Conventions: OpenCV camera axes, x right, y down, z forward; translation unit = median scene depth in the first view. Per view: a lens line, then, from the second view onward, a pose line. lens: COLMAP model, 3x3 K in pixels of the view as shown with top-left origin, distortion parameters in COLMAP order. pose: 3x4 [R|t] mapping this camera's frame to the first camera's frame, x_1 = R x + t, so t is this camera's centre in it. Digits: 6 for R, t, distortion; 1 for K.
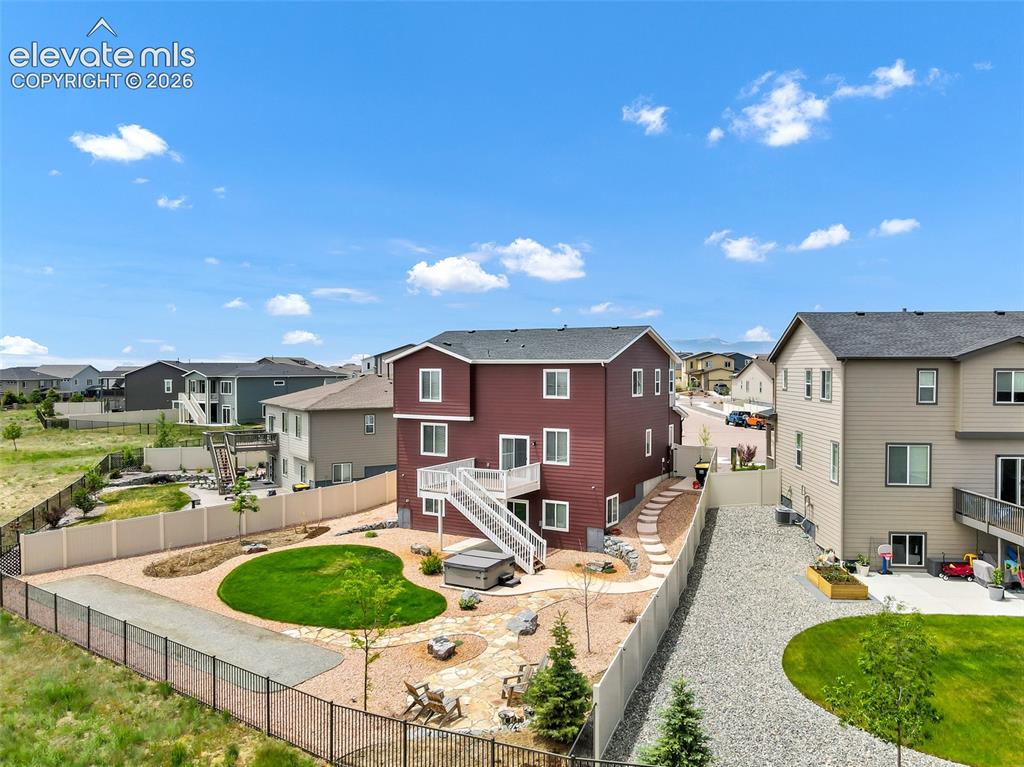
lens RADIAL K [[768.3, 0, 520.0], [0, 768.3, 384.6], [0, 0, 1]] dist [0.002677, 0.015776]
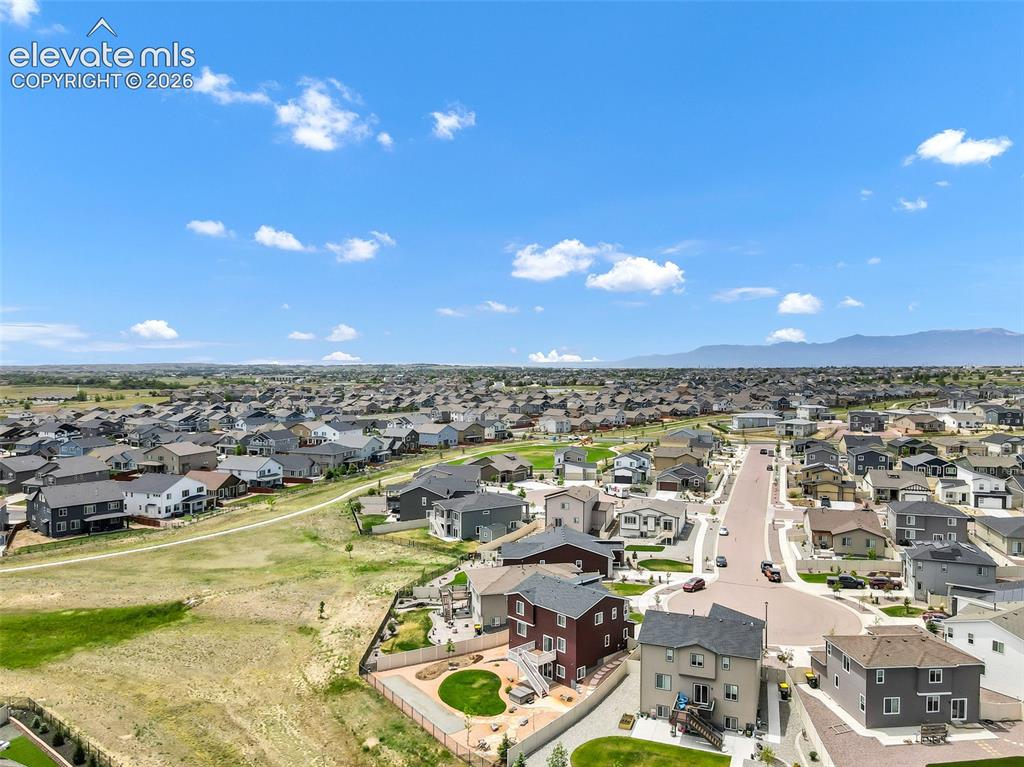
lens RADIAL K [[768.3, 0, 520.0], [0, 768.3, 384.6], [0, 0, 1]] dist [0.002677, 0.015776]
pose [[0.953712, 0.014902, -0.300353, 0.698192], [-0.011446, 0.999847, 0.013263, -0.851239], [0.300504, -0.009211, 0.953736, -1.540499]]
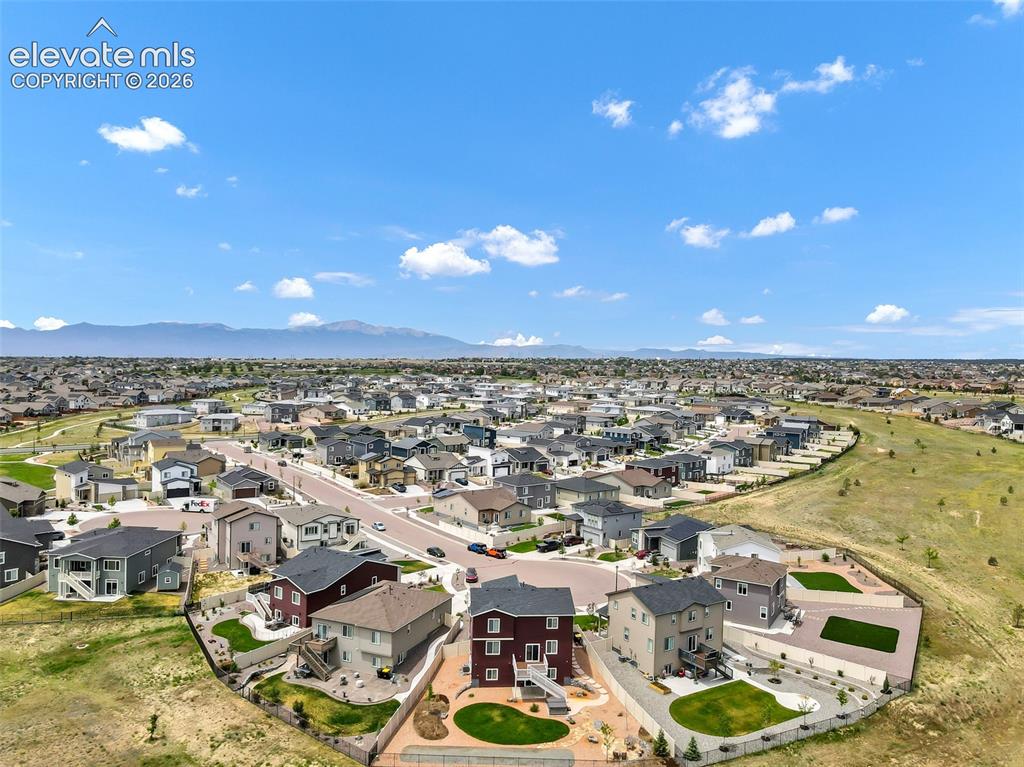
lens RADIAL K [[768.3, 0, 520.0], [0, 768.3, 384.6], [0, 0, 1]] dist [0.002677, 0.015776]
pose [[0.809503, 0.002259, 0.587111, -1.603336], [-0.012411, 0.999835, 0.013266, -0.858382], [-0.586984, -0.018025, 0.809398, -1.038168]]
